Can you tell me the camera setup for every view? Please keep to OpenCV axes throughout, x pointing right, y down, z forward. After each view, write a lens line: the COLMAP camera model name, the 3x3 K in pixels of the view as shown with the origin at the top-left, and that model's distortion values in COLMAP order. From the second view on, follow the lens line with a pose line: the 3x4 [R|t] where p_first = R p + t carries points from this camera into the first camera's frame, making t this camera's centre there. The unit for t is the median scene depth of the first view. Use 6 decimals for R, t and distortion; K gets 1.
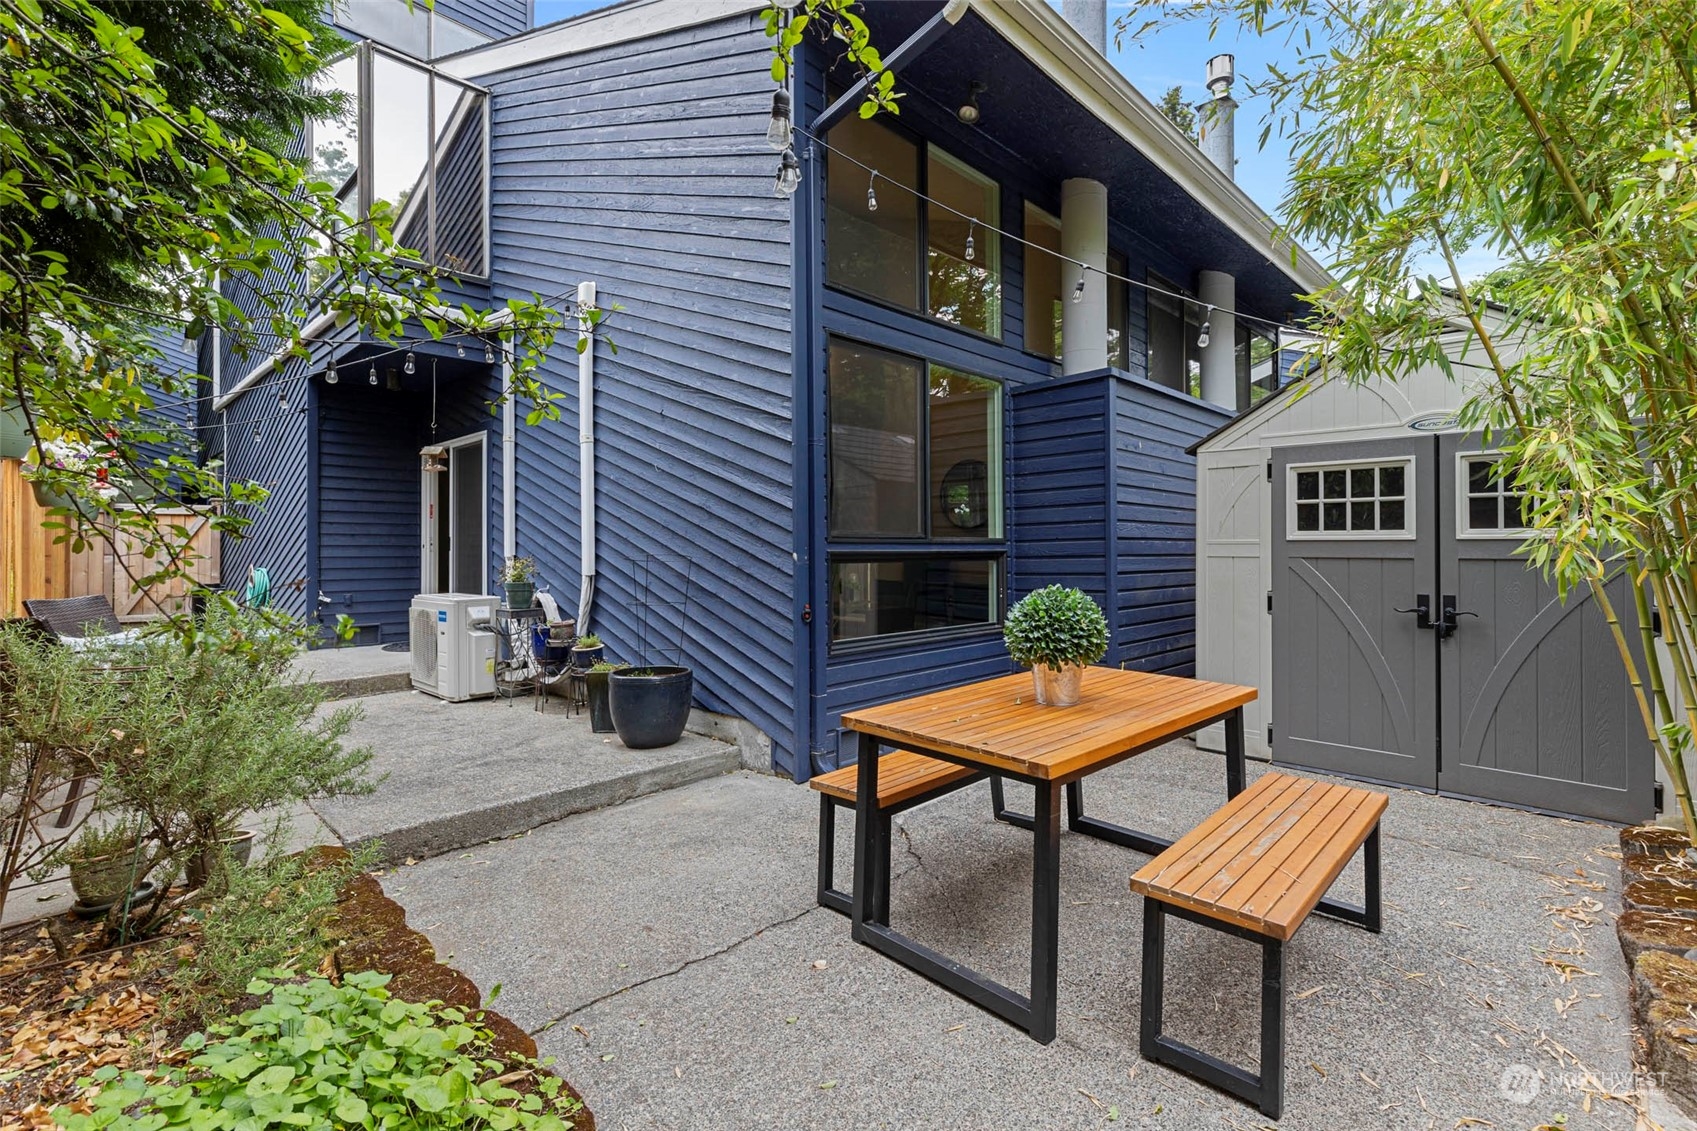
lens RADIAL K [[764.7, 0, 846.3], [0, 764.7, 553.1], [0, 0, 1]] dist [-0.002385, -0.000486]
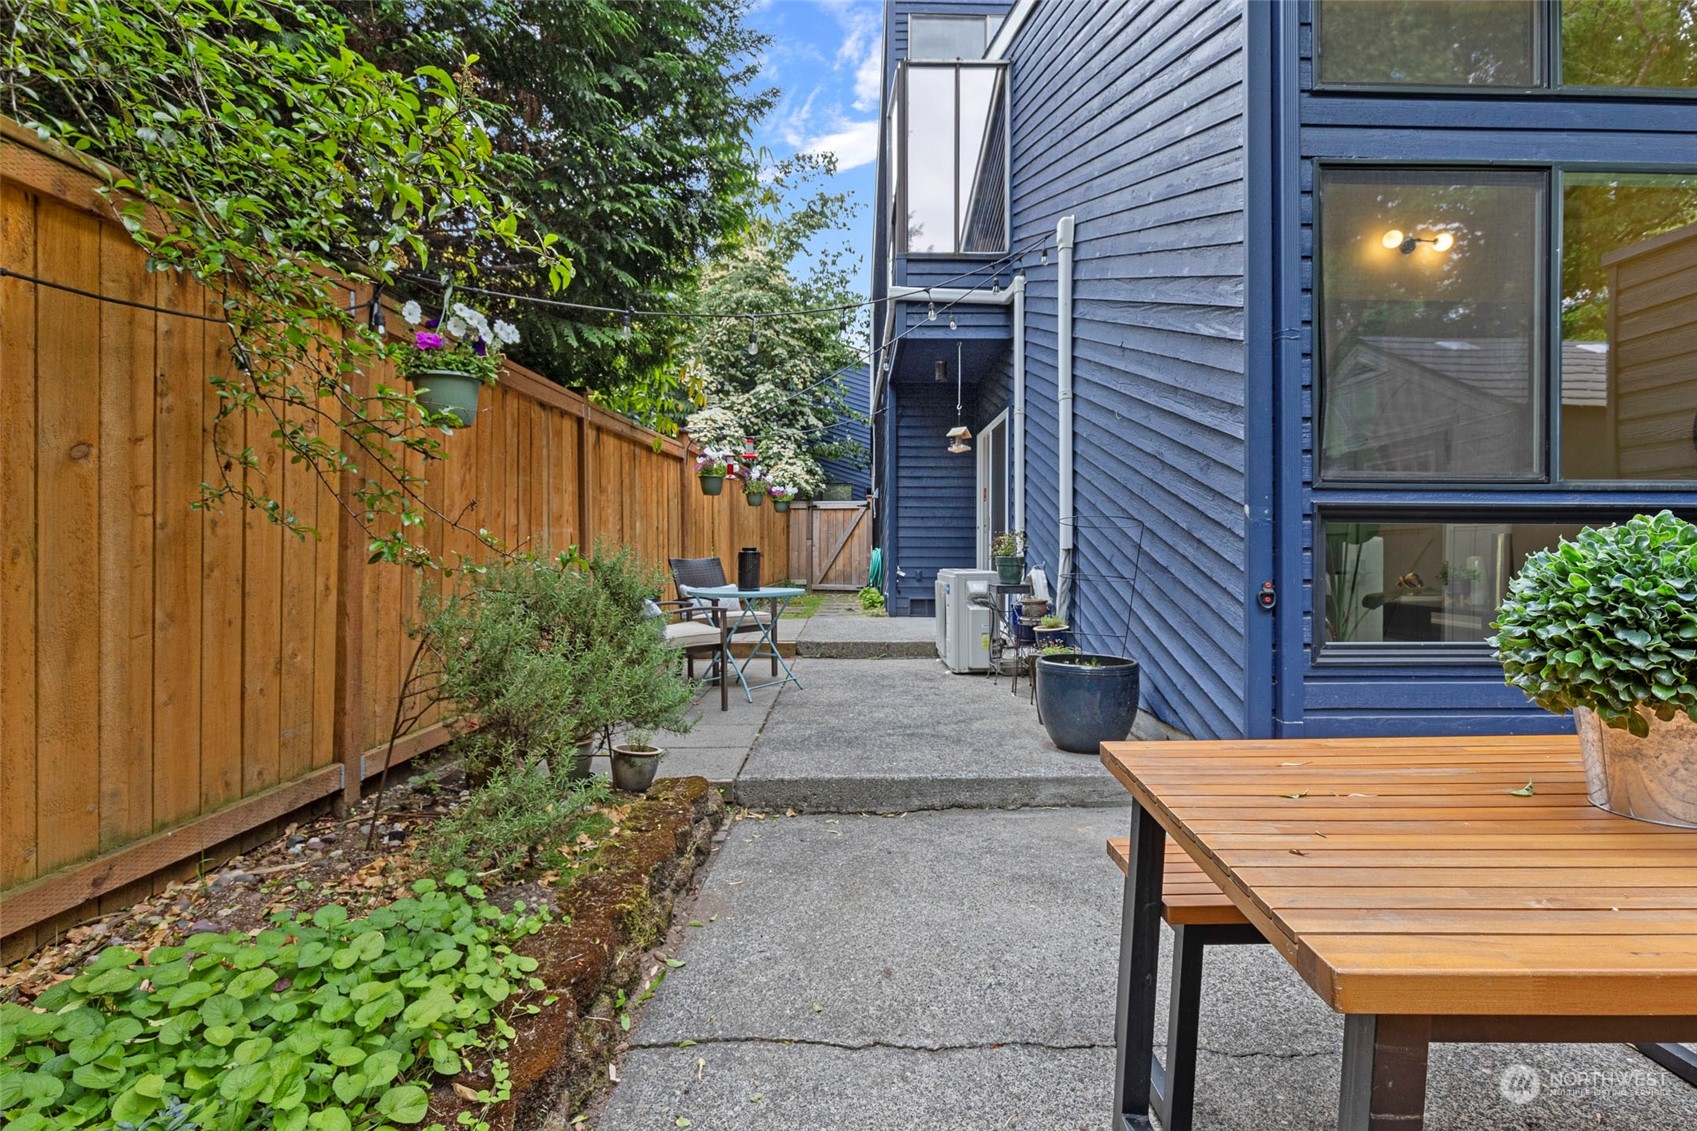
lens RADIAL K [[764.7, 0, 854.8], [0, 764.7, 555.6], [0, 0, 1]] dist [-0.002385, -0.000486]
pose [[0.713135, 0.016179, -0.700840, 0.151595], [-0.009523, 0.999865, 0.013392, 0.037047], [0.700962, -0.002876, 0.713193, 0.260597]]
